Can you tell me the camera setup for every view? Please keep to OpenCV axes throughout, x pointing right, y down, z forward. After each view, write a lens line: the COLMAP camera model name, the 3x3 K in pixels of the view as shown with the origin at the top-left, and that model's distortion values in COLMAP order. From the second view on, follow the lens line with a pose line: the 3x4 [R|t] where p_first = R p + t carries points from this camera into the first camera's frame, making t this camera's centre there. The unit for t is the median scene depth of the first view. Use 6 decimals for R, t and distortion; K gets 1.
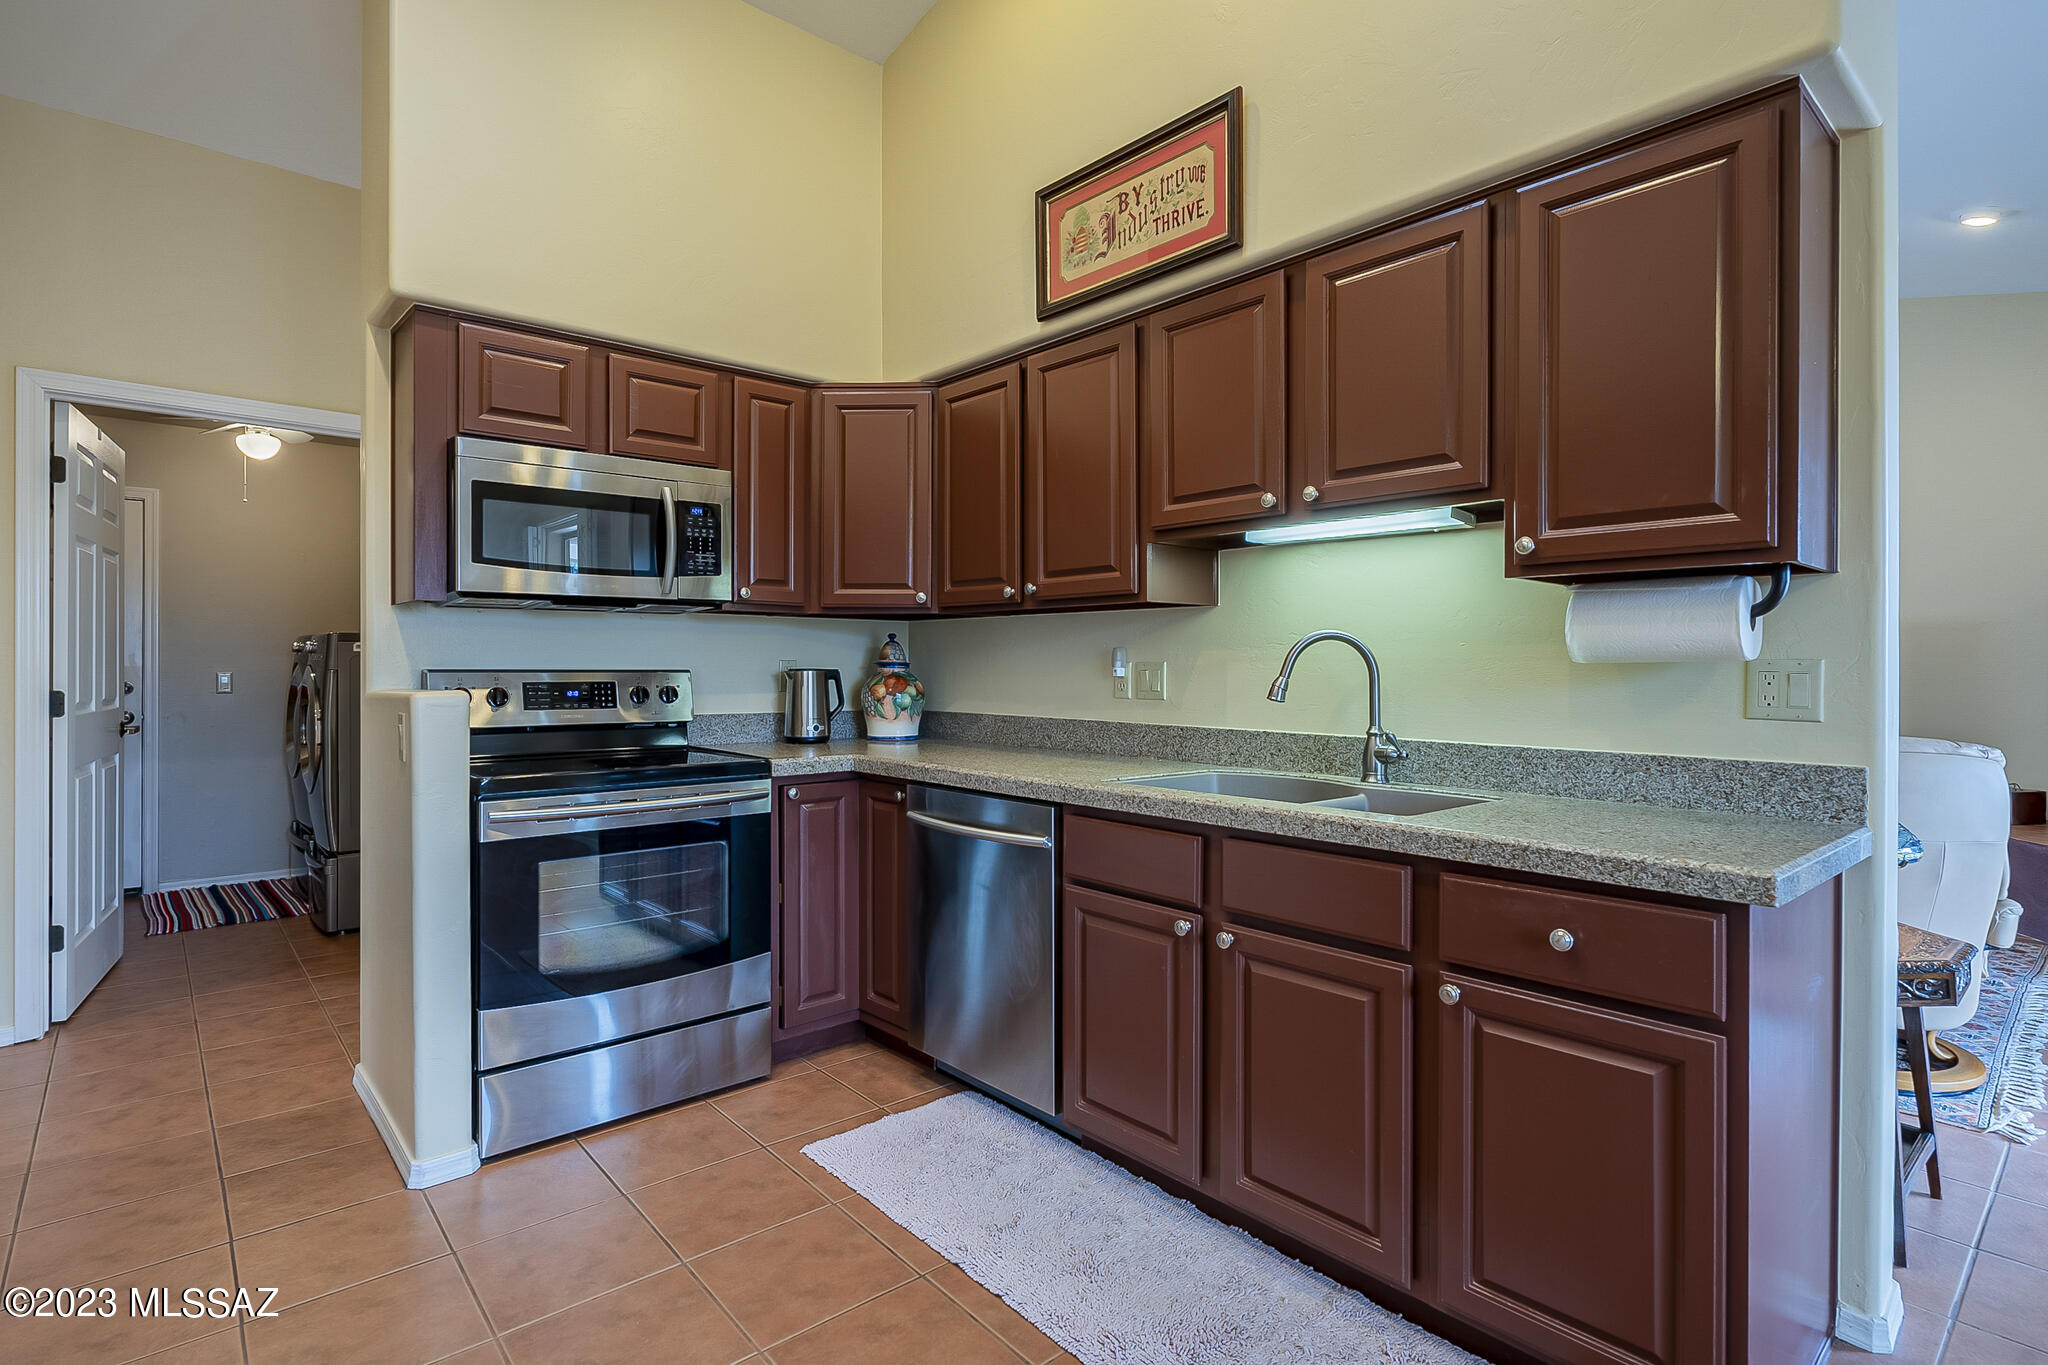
lens RADIAL K [[1009.2, 0, 1027.9], [0, 1009.2, 666.6], [0, 0, 1]] dist [0.000126, -0.000076]
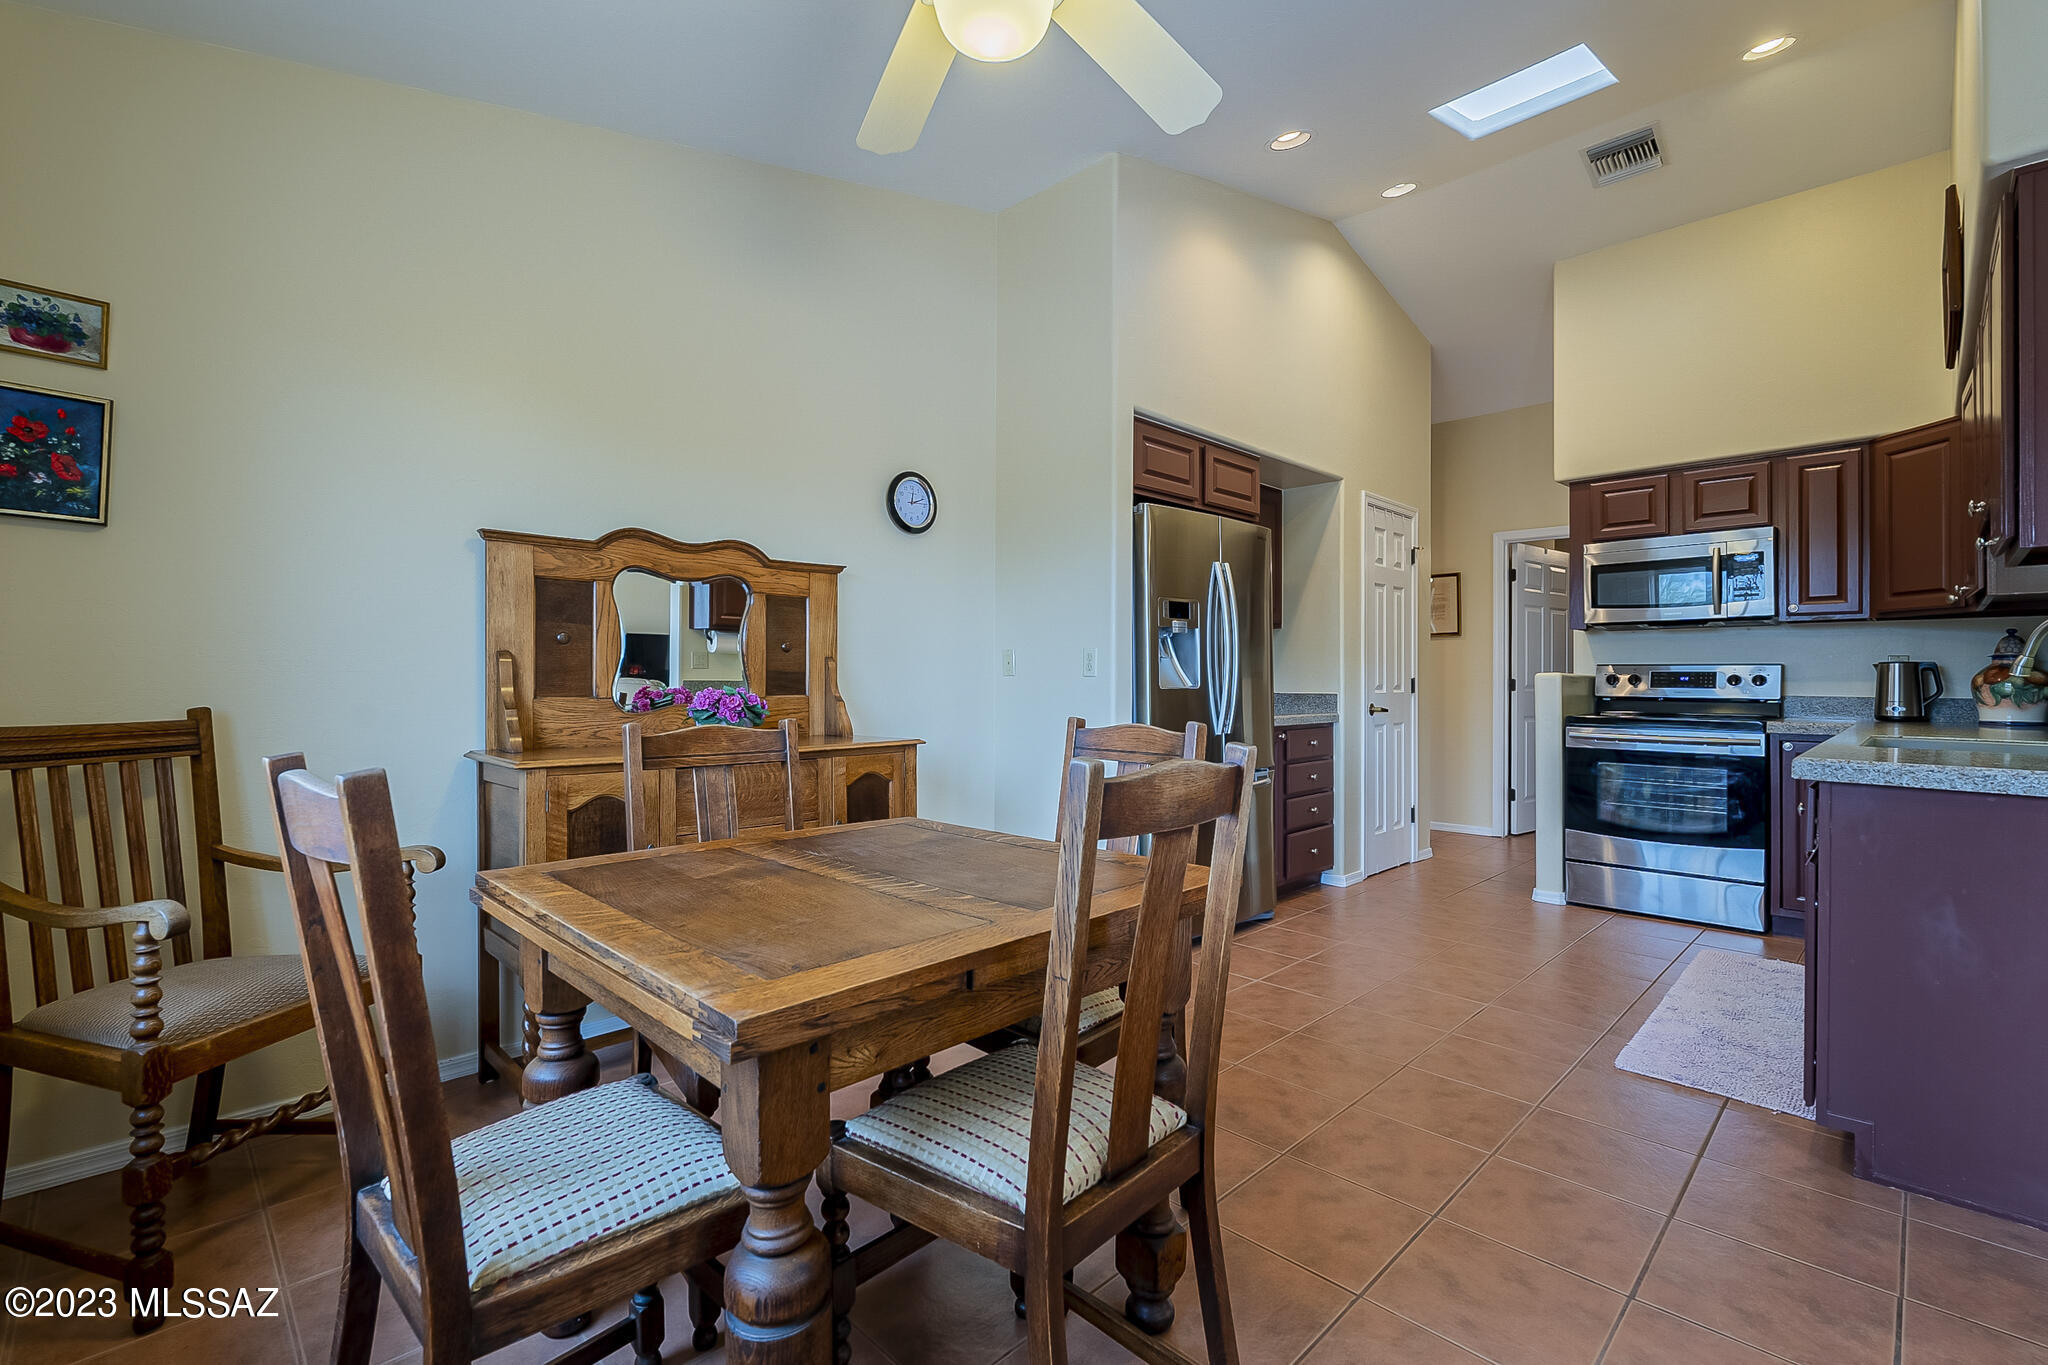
lens RADIAL K [[905.6, 0, 1018.8], [0, 905.6, 674.4], [0, 0, 1]] dist [-0.000501, -0.000220]
pose [[0.057855, -0.006144, -0.998306, 0.971822], [-0.003430, 0.999974, -0.006353, 0.033257], [0.998319, 0.003791, 0.057832, -0.172740]]
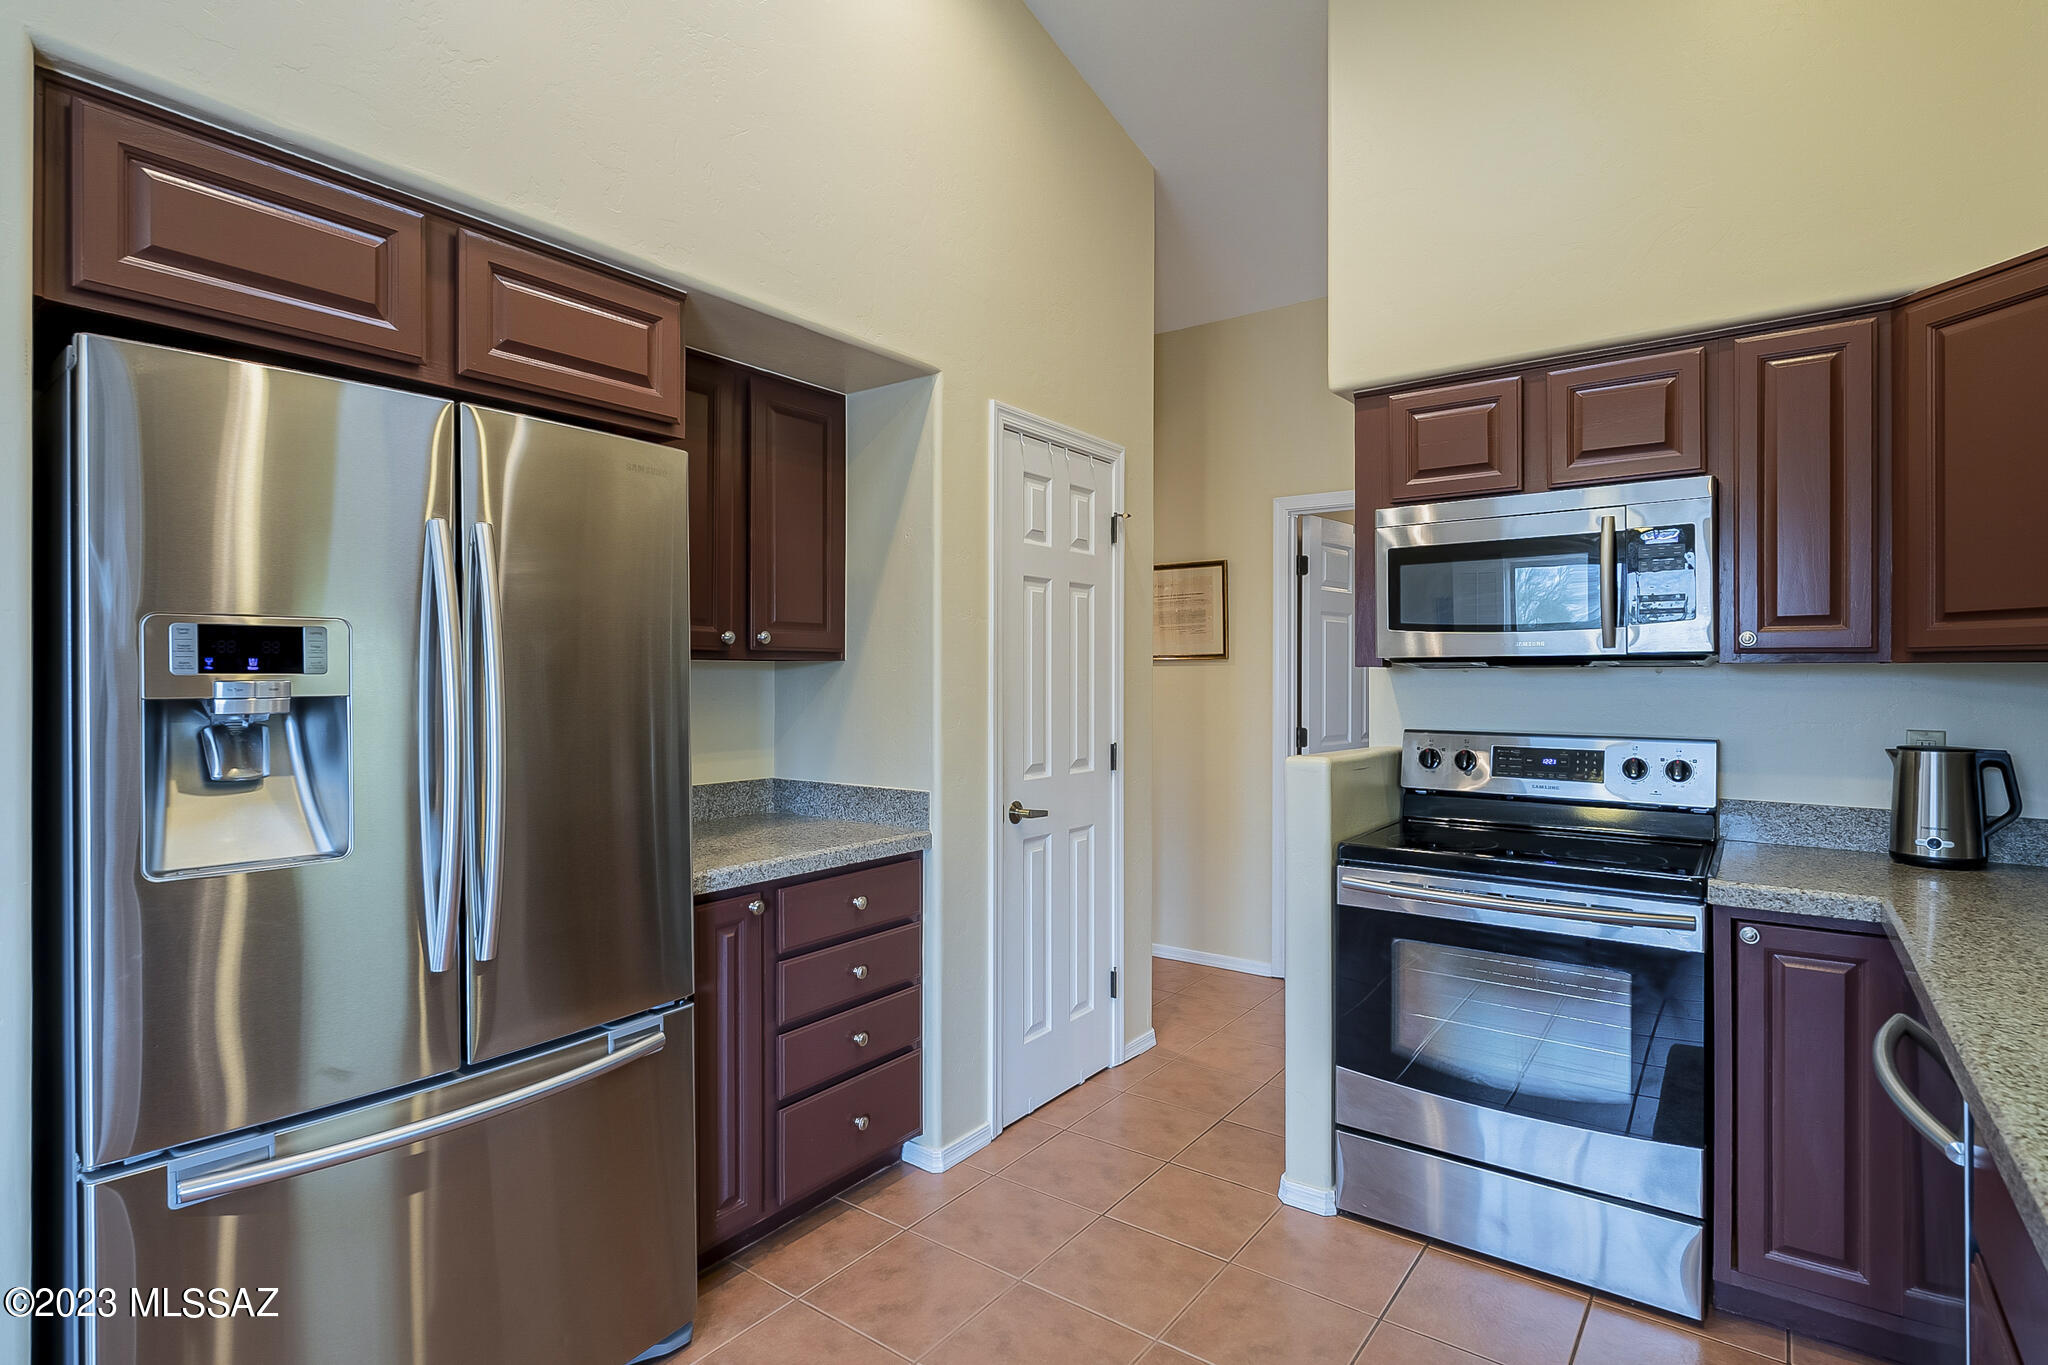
lens RADIAL K [[1015.4, 0, 1011.3], [0, 1015.4, 677.7], [0, 0, 1]] dist [-0.002463, -0.000147]
pose [[0.206305, 0.000523, -0.978488, 0.327912], [-0.001035, 0.999999, 0.000316, -0.047271], [0.978487, 0.000948, 0.206306, 0.356134]]
